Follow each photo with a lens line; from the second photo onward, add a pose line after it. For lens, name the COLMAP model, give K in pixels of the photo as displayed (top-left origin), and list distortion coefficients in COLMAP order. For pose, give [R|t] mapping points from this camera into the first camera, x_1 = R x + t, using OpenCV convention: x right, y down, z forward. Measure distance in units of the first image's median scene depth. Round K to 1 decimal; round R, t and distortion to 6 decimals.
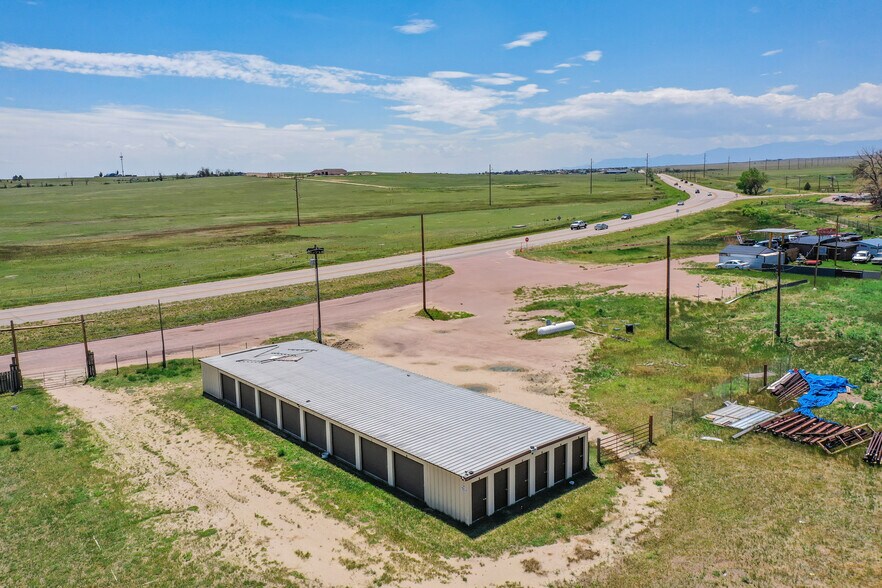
lens RADIAL K [[702.2, 0, 441.0], [0, 702.2, 294.0], [0, 0, 1]] dist [0.027095, 0.003683]
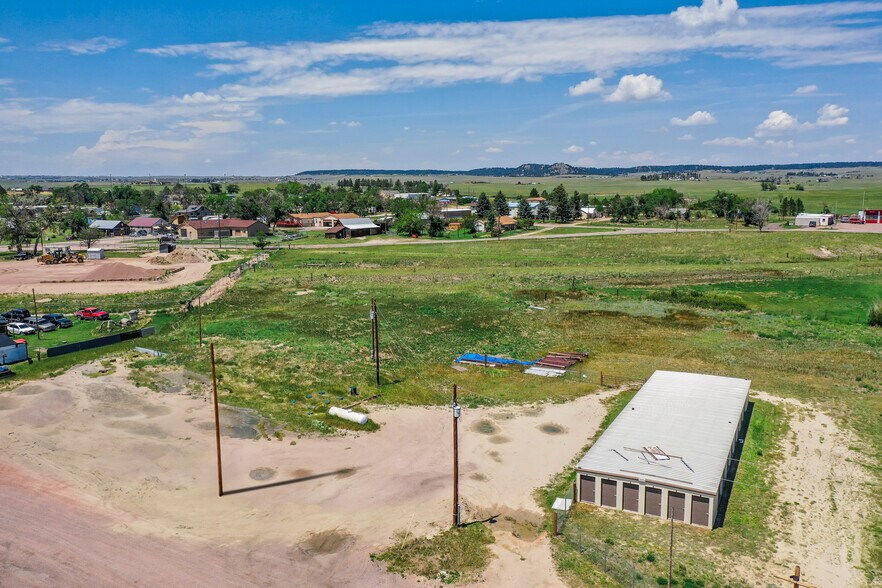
lens RADIAL K [[702.2, 0, 441.0], [0, 702.2, 294.0], [0, 0, 1]] dist [0.027095, 0.003683]
pose [[-0.358102, -0.117556, 0.926252, -1.205282], [0.173423, 0.966405, 0.189700, -0.435679], [-0.917435, 0.228565, -0.325685, 1.874137]]
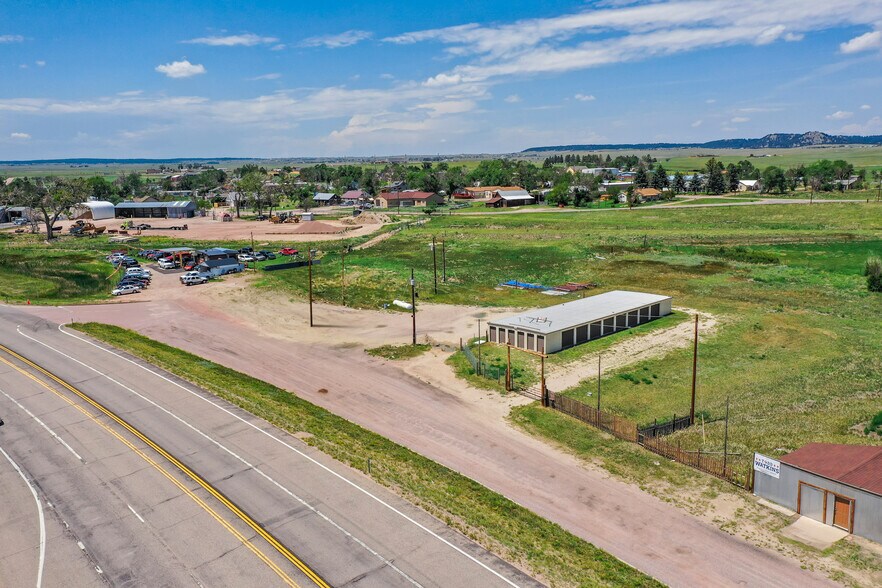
lens RADIAL K [[702.2, 0, 441.0], [0, 702.2, 294.0], [0, 0, 1]] dist [0.027095, 0.003683]
pose [[-0.049242, -0.156918, 0.986383, -2.234971], [0.191650, 0.967745, 0.163521, -0.346965], [-0.980227, 0.197093, -0.017580, 1.520962]]
